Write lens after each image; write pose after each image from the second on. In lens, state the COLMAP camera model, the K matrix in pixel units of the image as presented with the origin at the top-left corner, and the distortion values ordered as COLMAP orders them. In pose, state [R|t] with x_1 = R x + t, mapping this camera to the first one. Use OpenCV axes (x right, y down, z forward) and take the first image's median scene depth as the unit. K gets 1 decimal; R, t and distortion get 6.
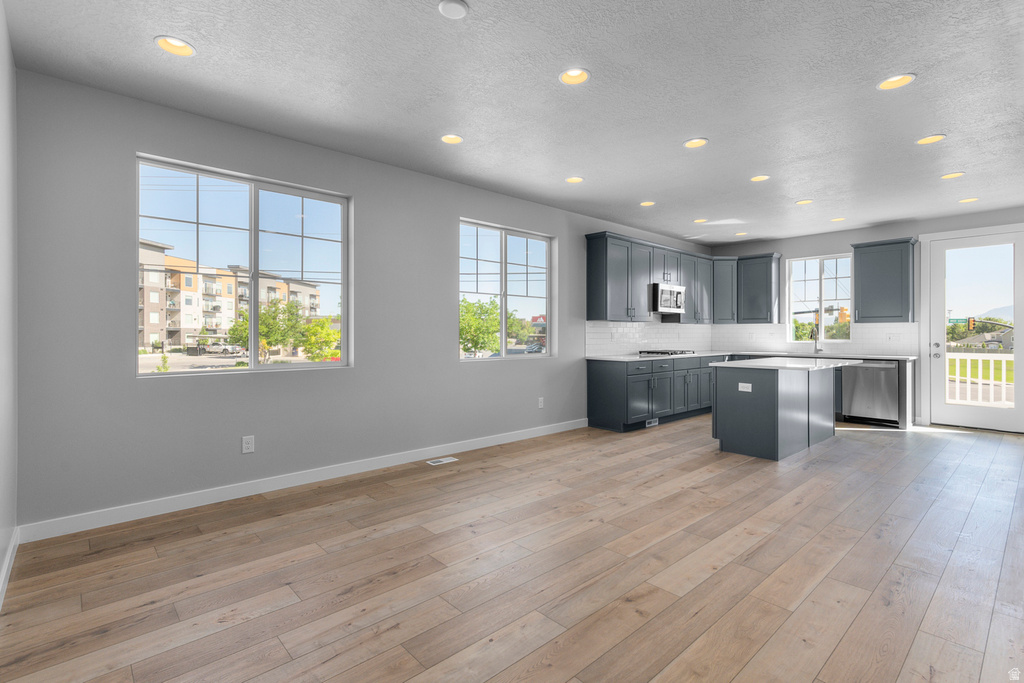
lens RADIAL K [[481.7, 0, 509.3], [0, 481.7, 330.7], [0, 0, 1]] dist [0.005154, -0.000028]
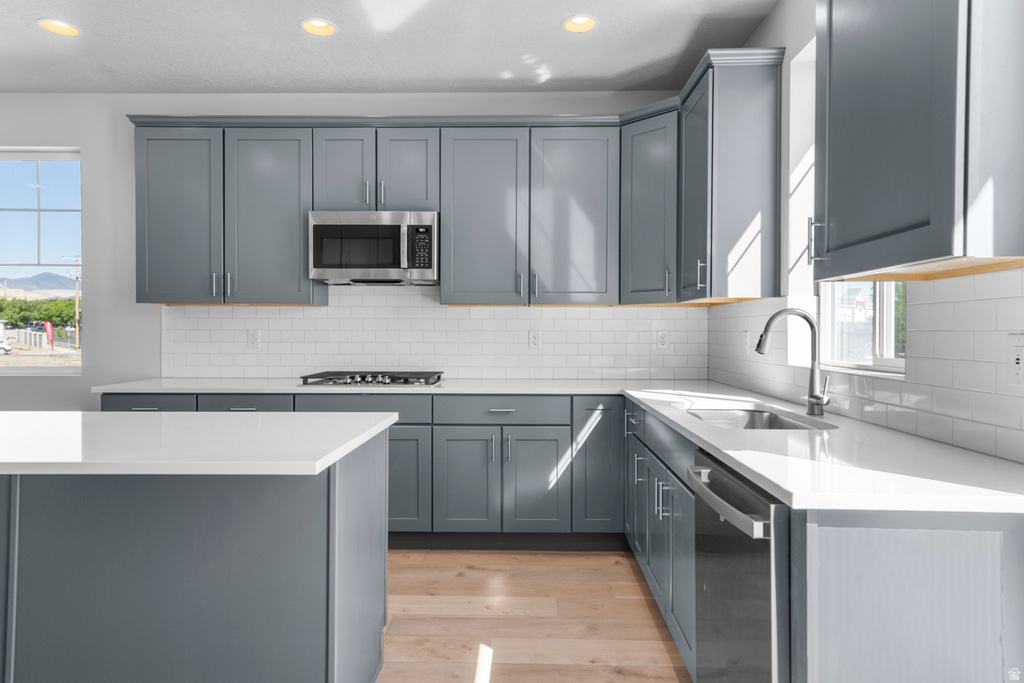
lens RADIAL K [[629.2, 0, 512.3], [0, 629.2, 335.9], [0, 0, 1]] dist [0.023338, -0.000451]
pose [[0.725353, 0.006465, -0.688346, 0.864995], [0.002268, 0.999928, 0.011781, 0.003900], [0.688373, -0.010107, 0.725287, 0.767848]]
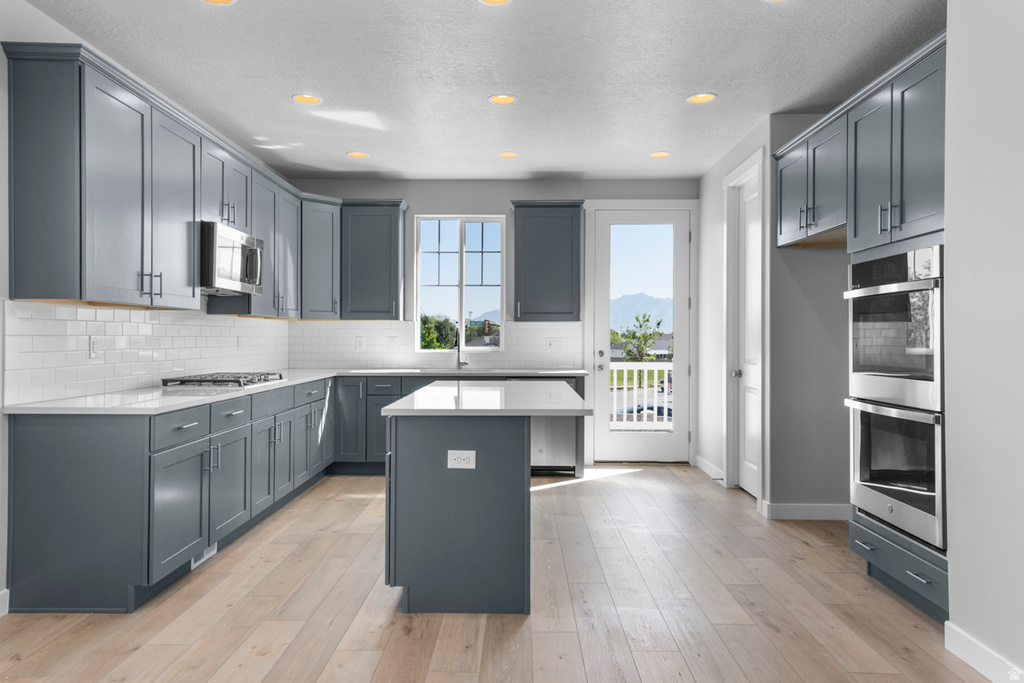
lens RADIAL K [[669.0, 0, 509.8], [0, 669.0, 331.6], [0, 0, 1]] dist [0.030394, 0.000850]
pose [[0.680449, 0.006749, 0.732765, 0.049937], [-0.006003, 0.999975, -0.003635, 0.001119], [-0.732771, -0.001926, 0.680473, 0.416933]]
